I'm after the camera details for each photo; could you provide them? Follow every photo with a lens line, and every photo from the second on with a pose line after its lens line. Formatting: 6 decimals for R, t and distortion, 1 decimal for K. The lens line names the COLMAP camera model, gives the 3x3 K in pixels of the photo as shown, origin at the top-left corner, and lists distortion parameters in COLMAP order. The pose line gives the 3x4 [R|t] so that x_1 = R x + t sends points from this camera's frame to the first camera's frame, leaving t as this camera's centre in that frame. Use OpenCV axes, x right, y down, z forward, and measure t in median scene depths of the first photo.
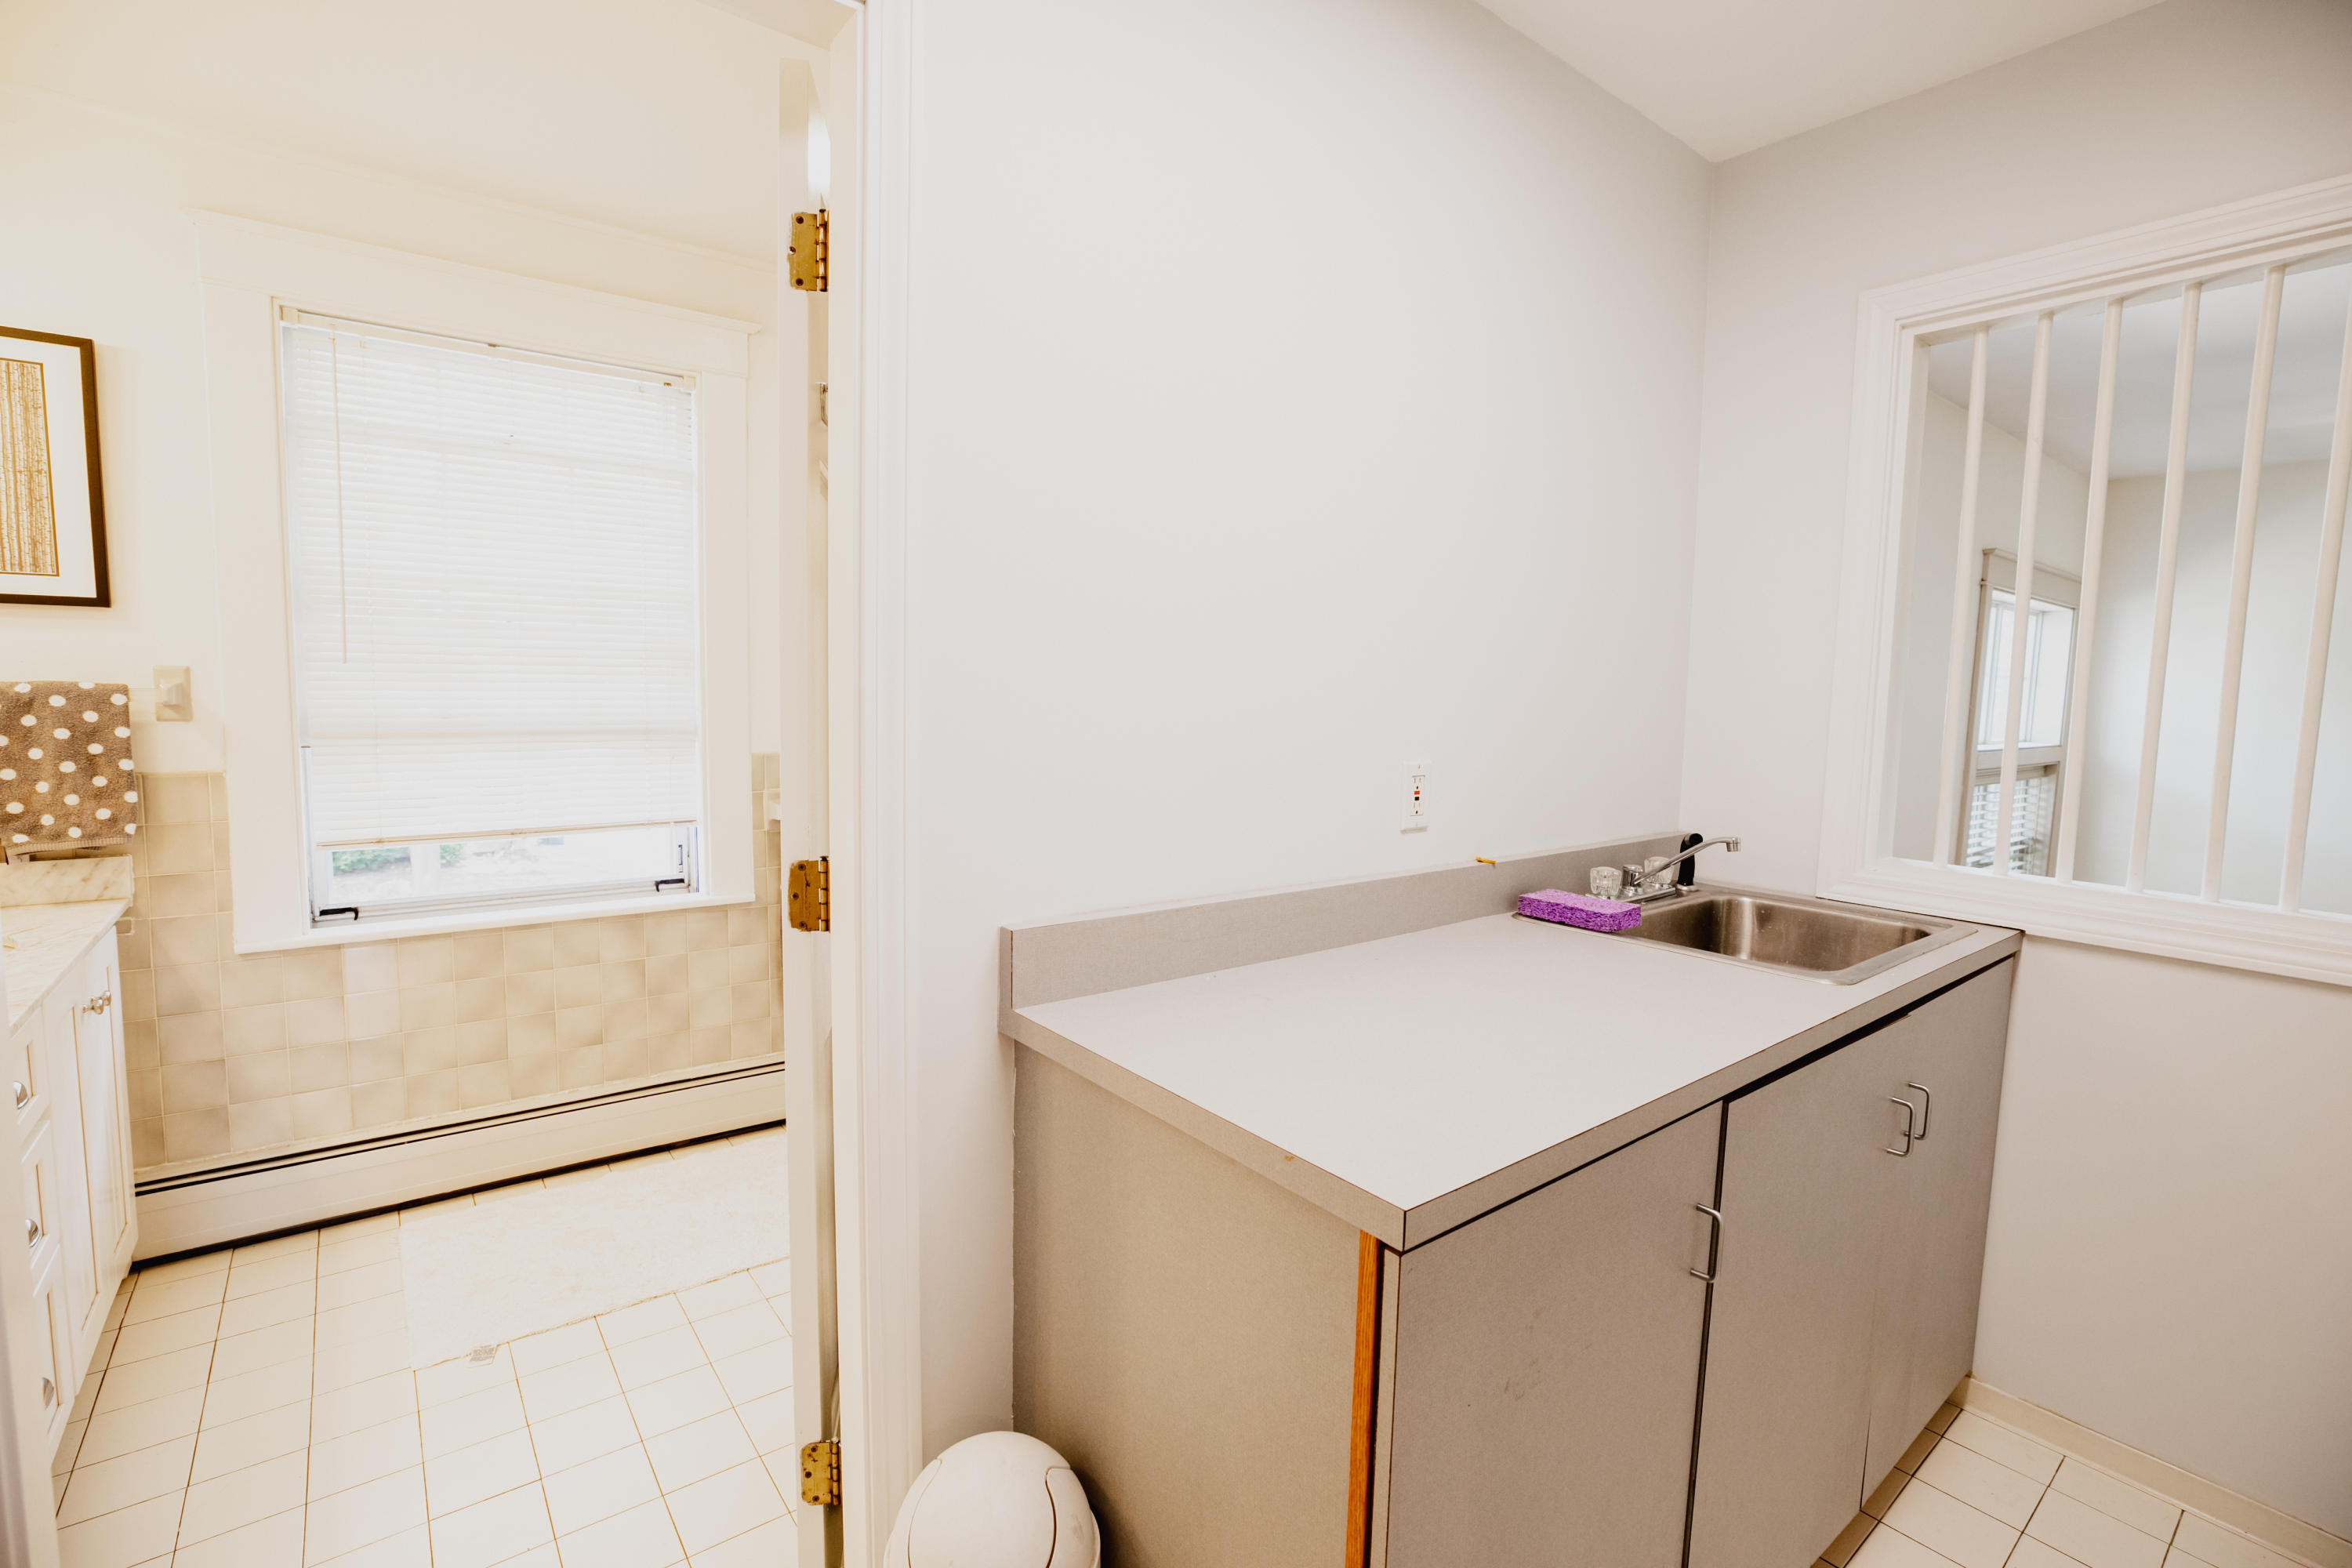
lens RADIAL K [[1064.9, 0, 1180.4], [0, 1064.9, 774.2], [0, 0, 1]] dist [-0.041164, 0.012515]
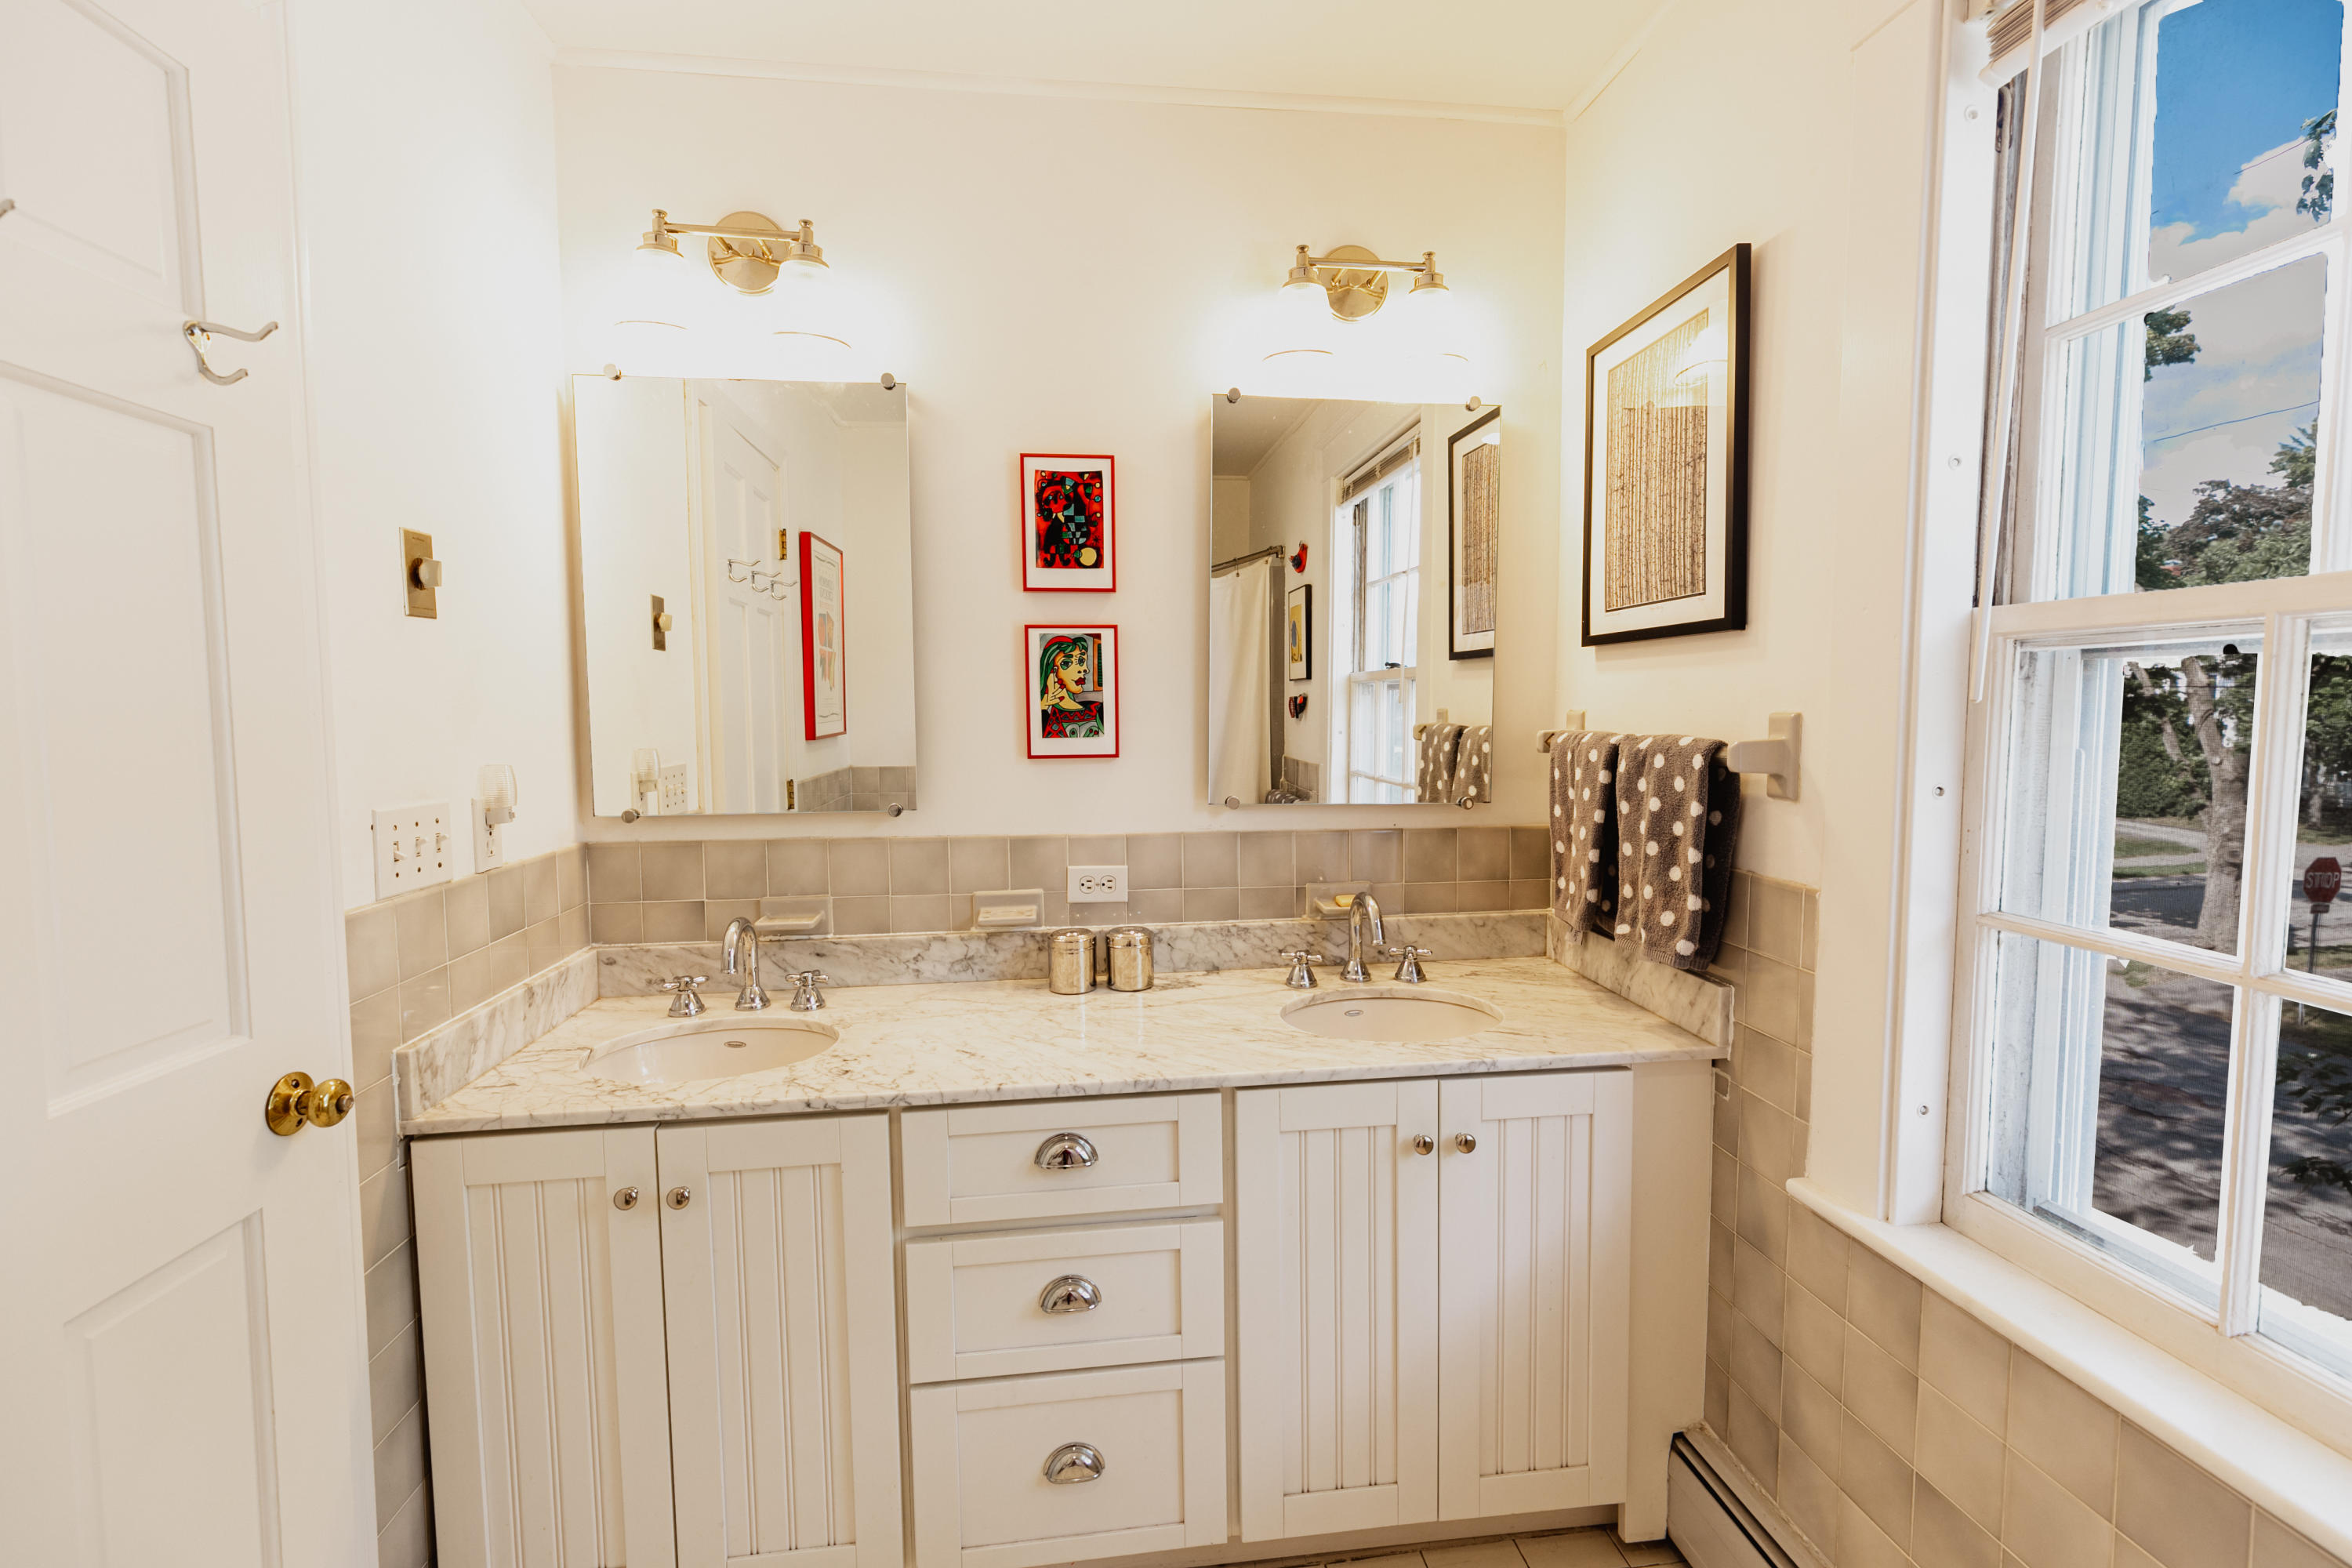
lens RADIAL K [[1046.6, 0, 1179.2], [0, 1046.6, 774.4], [0, 0, 1]] dist [0.012605, 0.000089]
pose [[-0.513225, 0.037524, -0.857434, -0.236465], [-0.081607, 0.992384, 0.092276, -0.099946], [0.854366, 0.117331, -0.506253, 1.050565]]
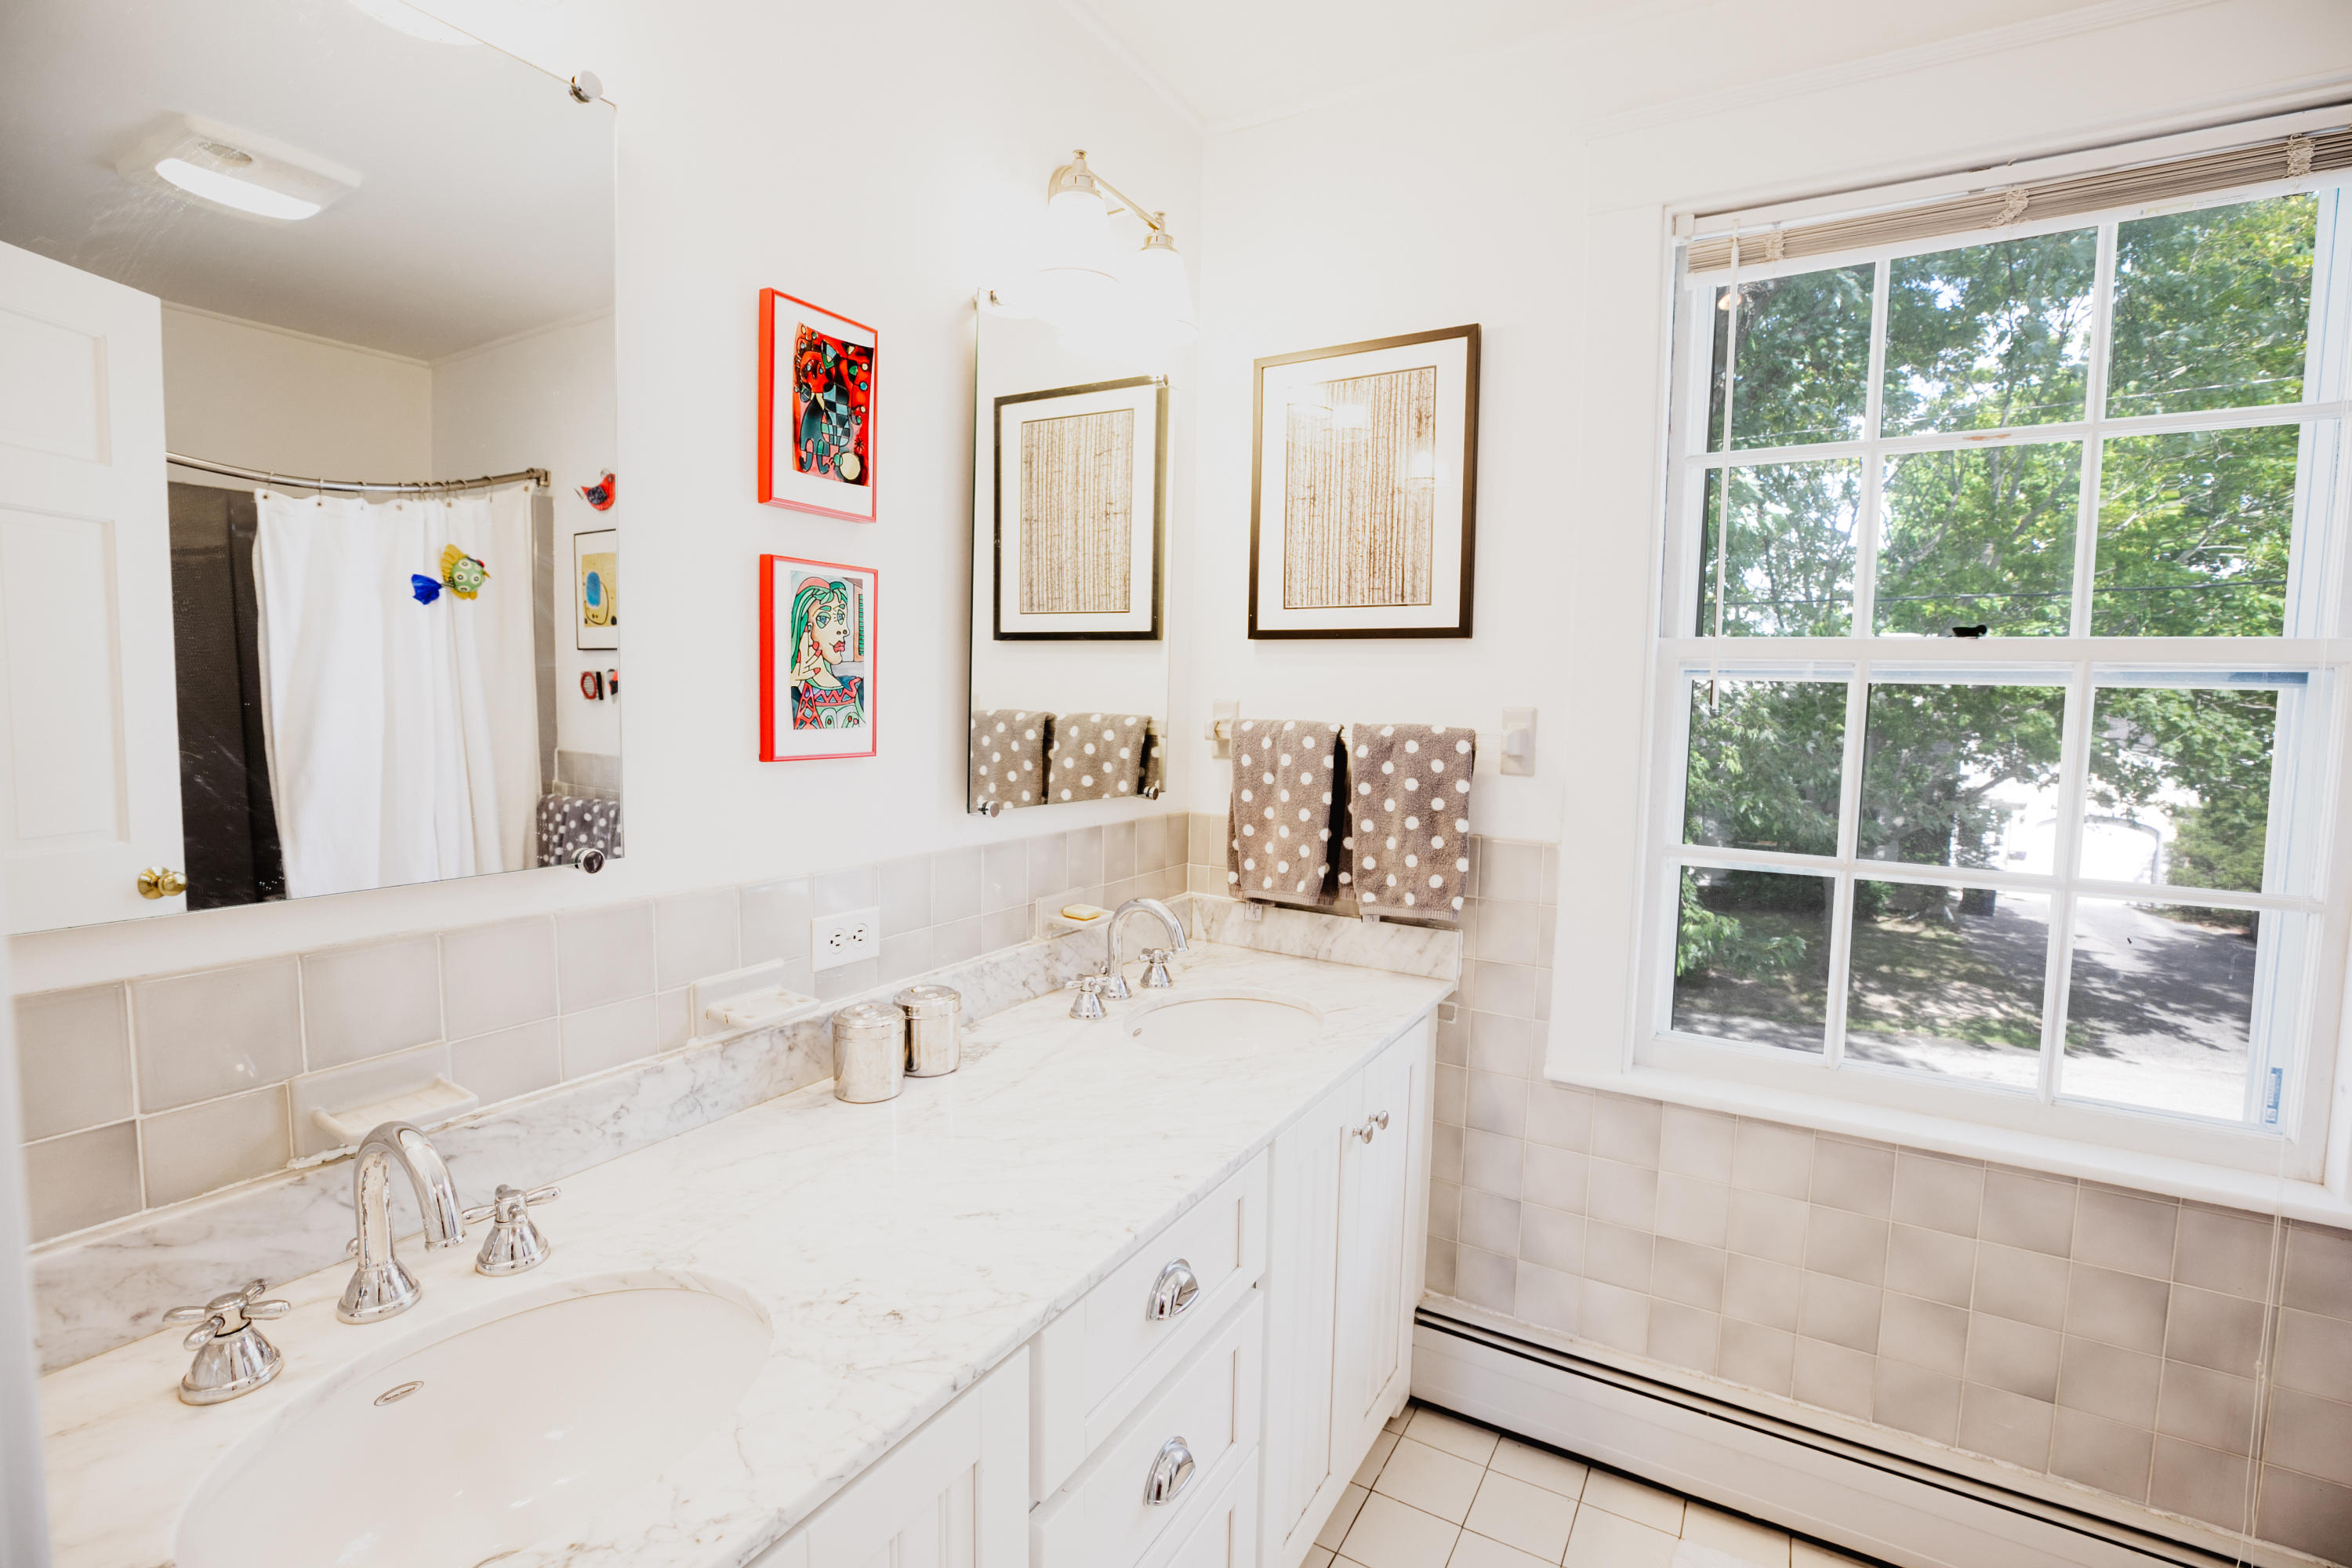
lens RADIAL K [[1064.9, 0, 1180.4], [0, 1064.9, 774.2], [0, 0, 1]] dist [-0.041164, 0.012515]
pose [[0.365441, 0.055600, -0.929172, -0.310868], [-0.096008, 0.995142, 0.021788, -0.046989], [0.925870, 0.081246, 0.369004, 0.470565]]
